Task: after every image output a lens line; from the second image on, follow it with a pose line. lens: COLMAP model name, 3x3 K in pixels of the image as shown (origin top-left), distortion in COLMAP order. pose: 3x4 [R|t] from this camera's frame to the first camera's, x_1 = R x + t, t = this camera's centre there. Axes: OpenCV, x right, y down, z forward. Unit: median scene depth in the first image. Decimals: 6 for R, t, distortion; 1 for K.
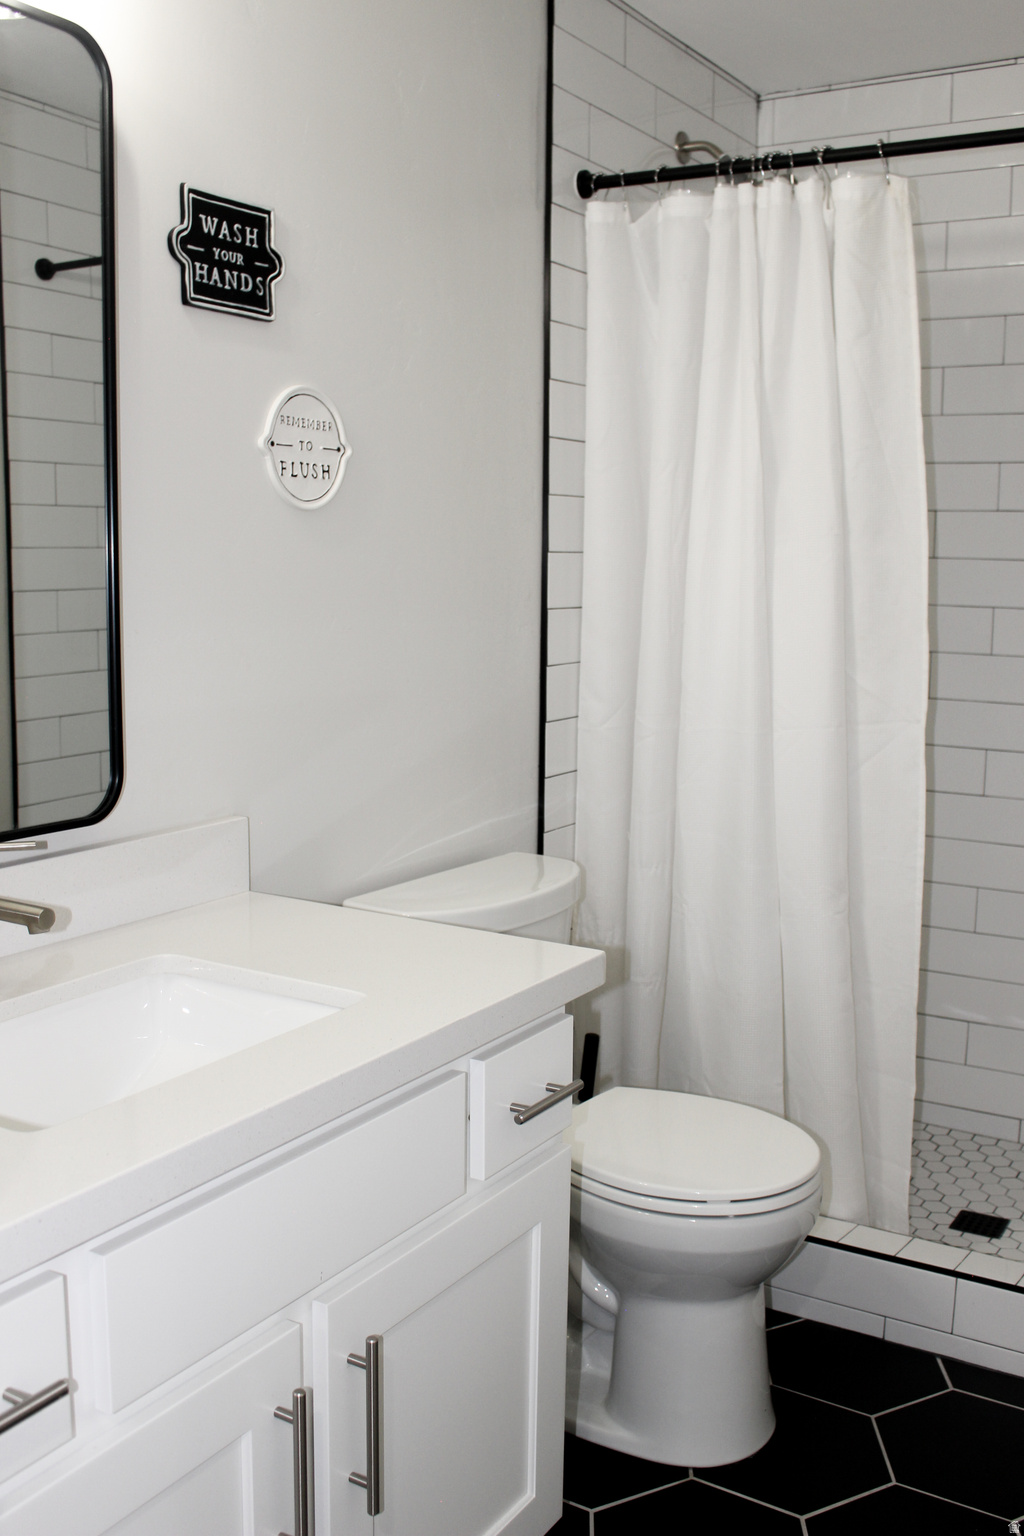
lens RADIAL K [[1477.3, 0, 512.0], [0, 1477.3, 768.0], [0, 0, 1]] dist [-0.143294, 0.120557]
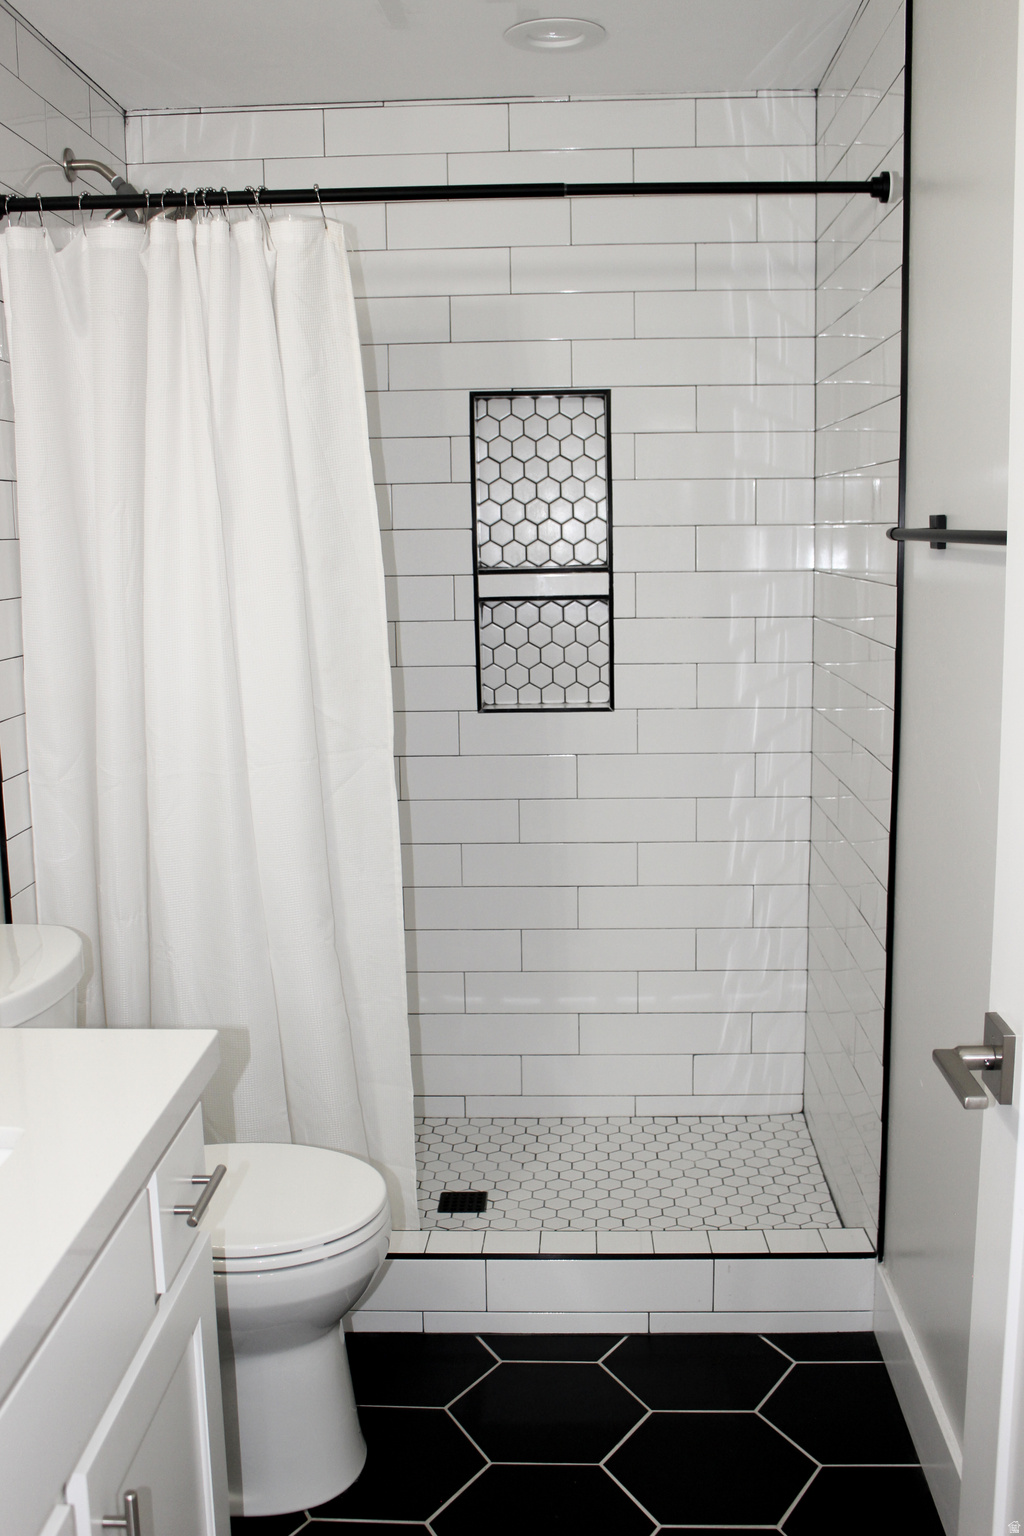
lens RADIAL K [[1477.3, 0, 512.0], [0, 1477.3, 768.0], [0, 0, 1]] dist [-0.143294, 0.120557]
pose [[0.869134, -0.100851, 0.484185, -0.156256], [0.094375, 0.994819, 0.037804, -0.047952], [-0.485489, 0.012839, 0.874149, 0.035289]]
